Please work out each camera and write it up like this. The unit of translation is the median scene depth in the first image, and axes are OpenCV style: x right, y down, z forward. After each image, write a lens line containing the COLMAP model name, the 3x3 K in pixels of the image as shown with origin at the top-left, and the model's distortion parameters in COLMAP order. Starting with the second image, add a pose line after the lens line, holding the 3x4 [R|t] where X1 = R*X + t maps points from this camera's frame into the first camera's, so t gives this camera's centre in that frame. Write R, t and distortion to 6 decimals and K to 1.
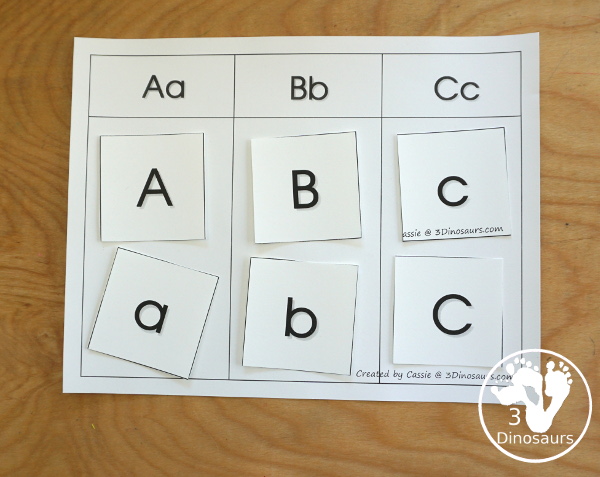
lens RADIAL K [[456.4, 0, 298.0], [0, 456.4, 235.6], [0, 0, 1]] dist [-0.026418, -0.001078]
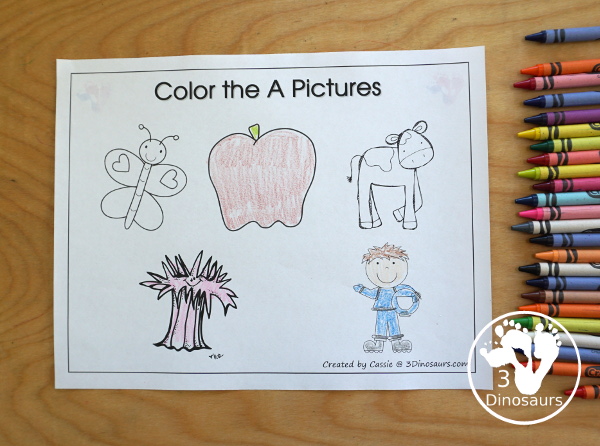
lens RADIAL K [[422.6, 0, 306.2], [0, 422.6, 228.8], [0, 0, 1]] dist [-0.036095, 0.007991]
pose [[0.999635, -0.014920, 0.022506, 0.434160], [0.015285, 0.999753, -0.016146, -0.016588], [-0.022259, 0.016484, 0.999616, -0.008324]]
